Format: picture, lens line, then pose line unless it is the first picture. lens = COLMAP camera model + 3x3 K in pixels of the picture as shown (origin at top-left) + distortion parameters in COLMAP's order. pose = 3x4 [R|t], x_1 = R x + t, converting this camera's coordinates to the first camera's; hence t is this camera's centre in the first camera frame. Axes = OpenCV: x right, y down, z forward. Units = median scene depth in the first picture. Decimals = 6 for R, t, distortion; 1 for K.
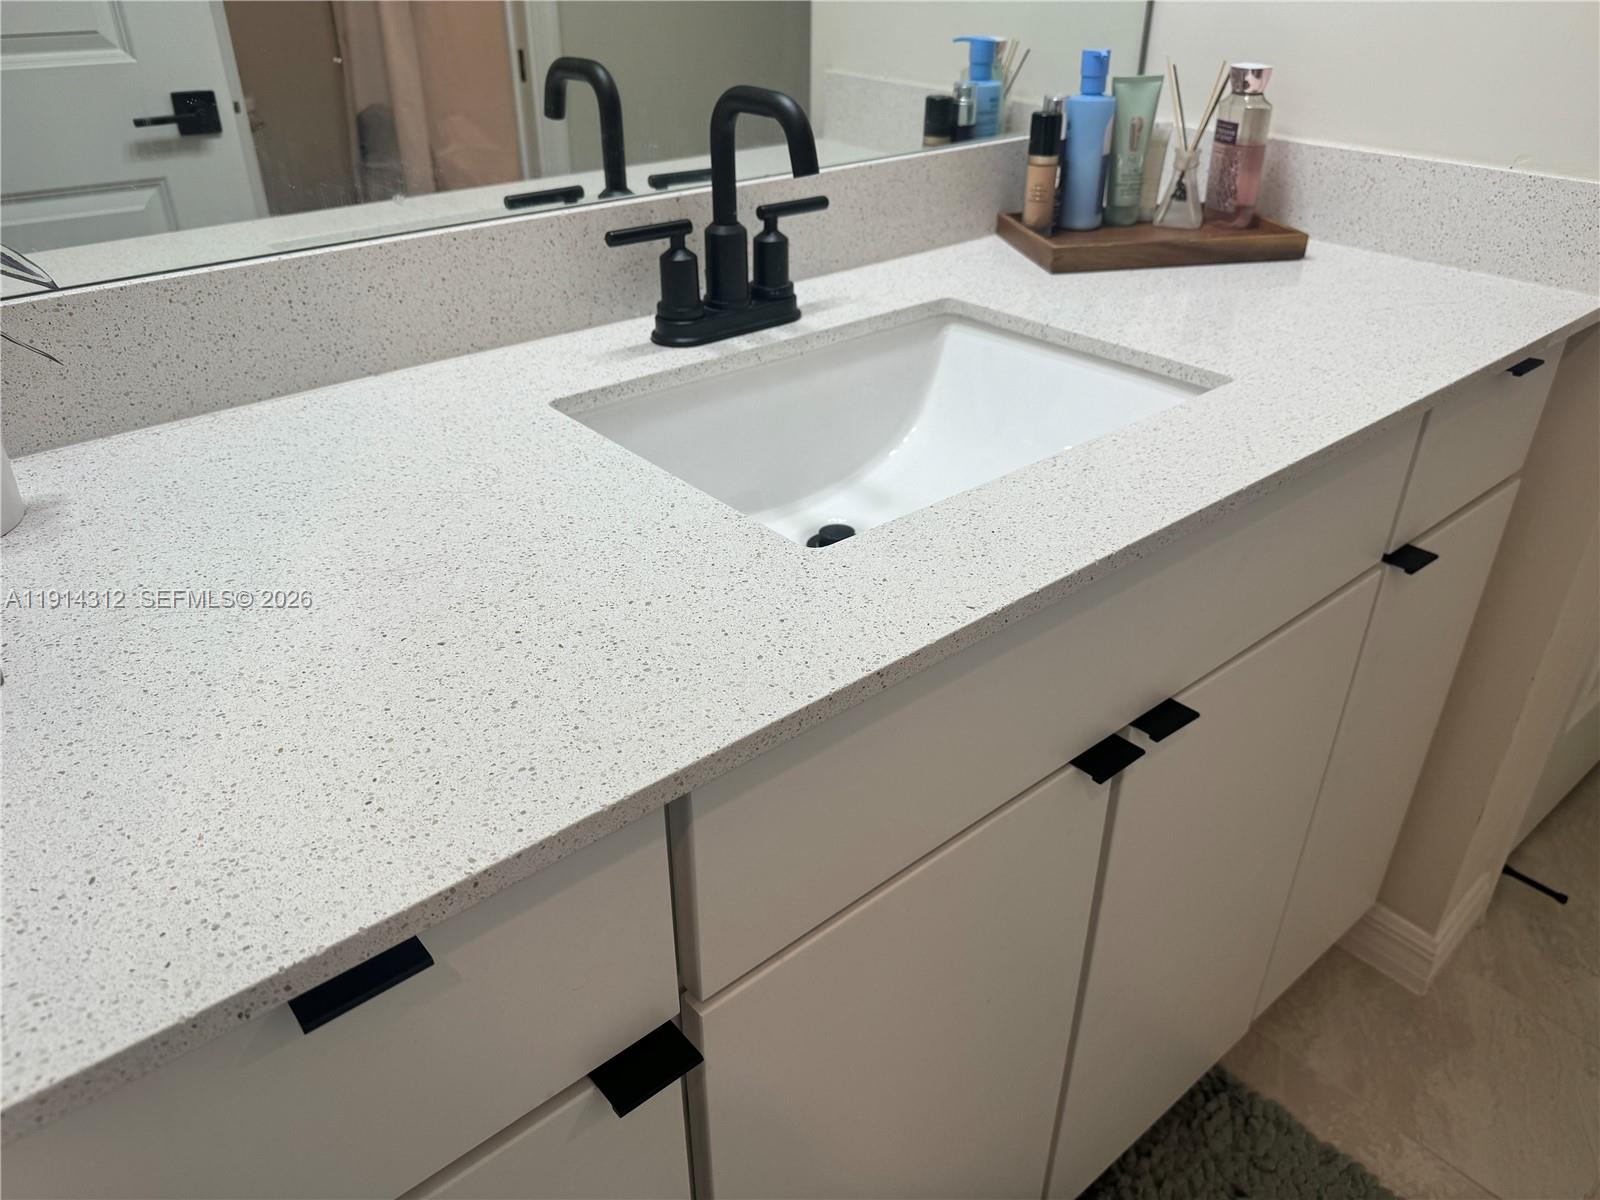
lens RADIAL K [[1114.7, 0, 806.8], [0, 1114.7, 600.2], [0, 0, 1]] dist [0.180735, -0.332984]
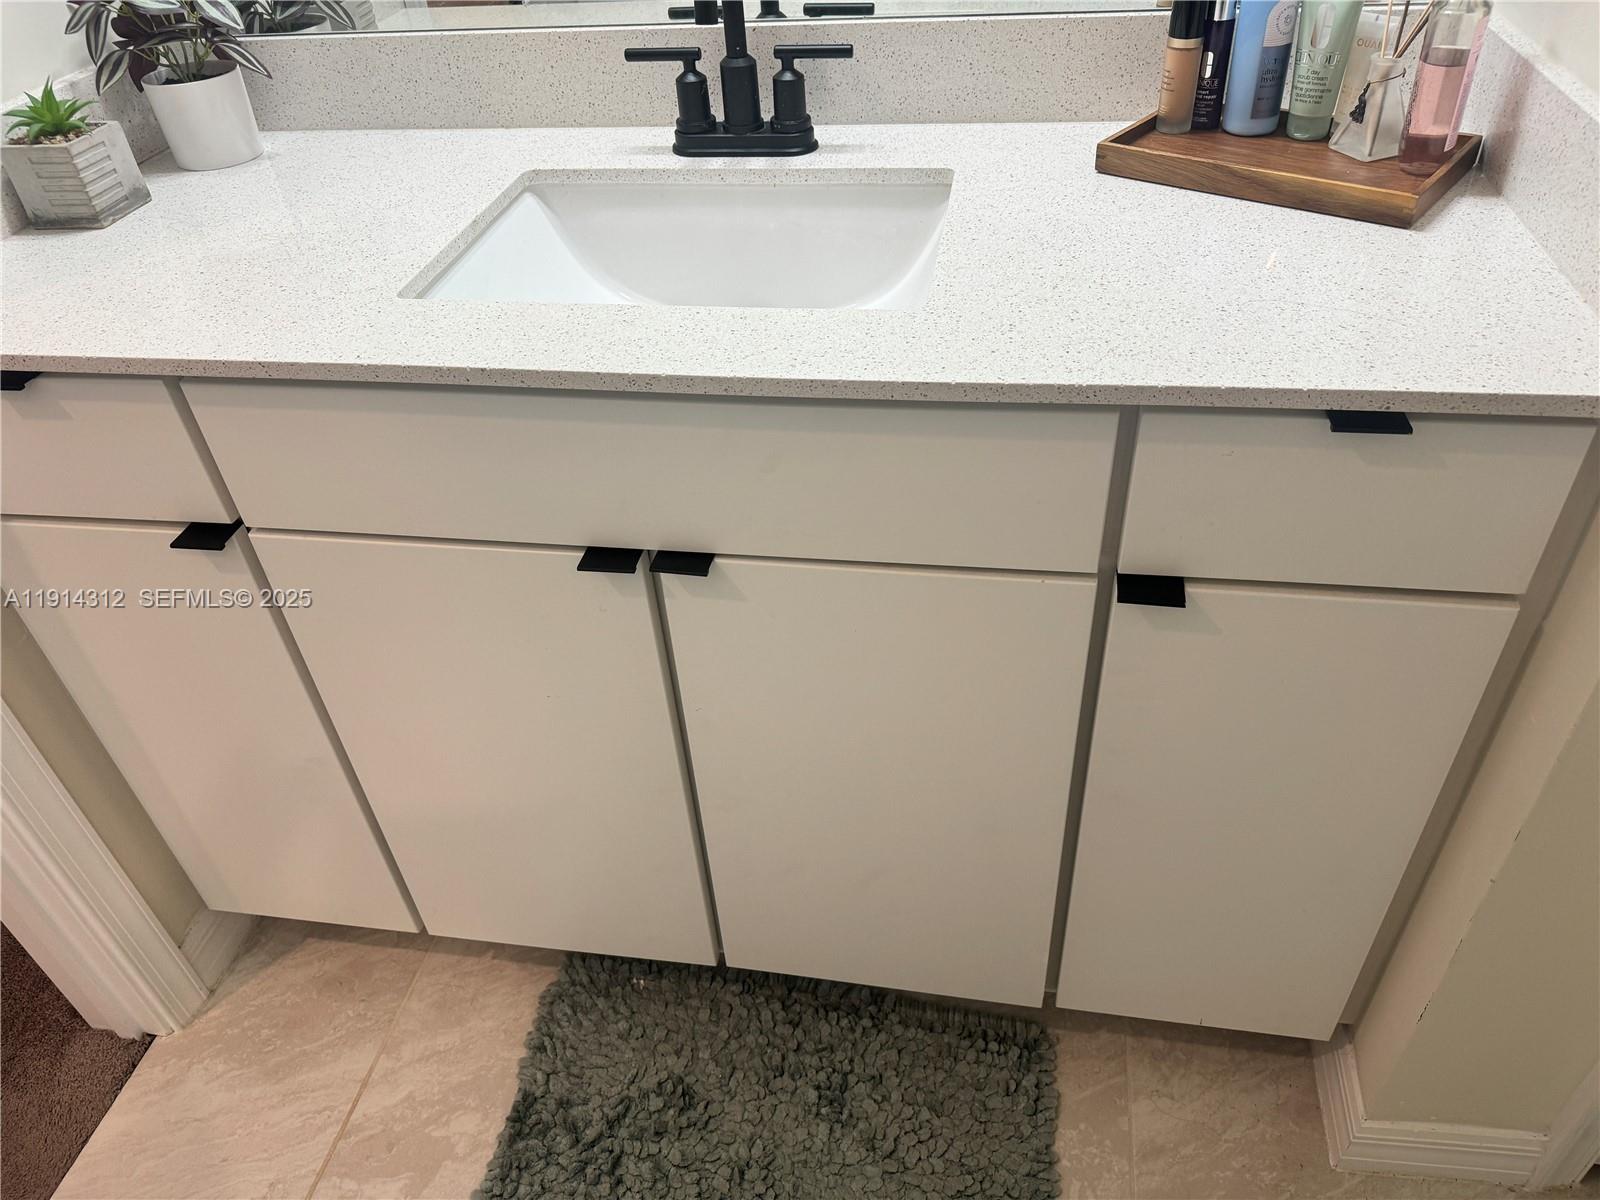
lens RADIAL K [[1119.6, 0, 800.0], [0, 1119.6, 600.0], [0, 0, 1]] dist [0.016592, 0.001945]
pose [[0.646315, 0.455538, -0.612179, 0.936629], [-0.339238, 0.890148, 0.304227, -0.211070], [0.683517, 0.011048, 0.729851, 0.211530]]
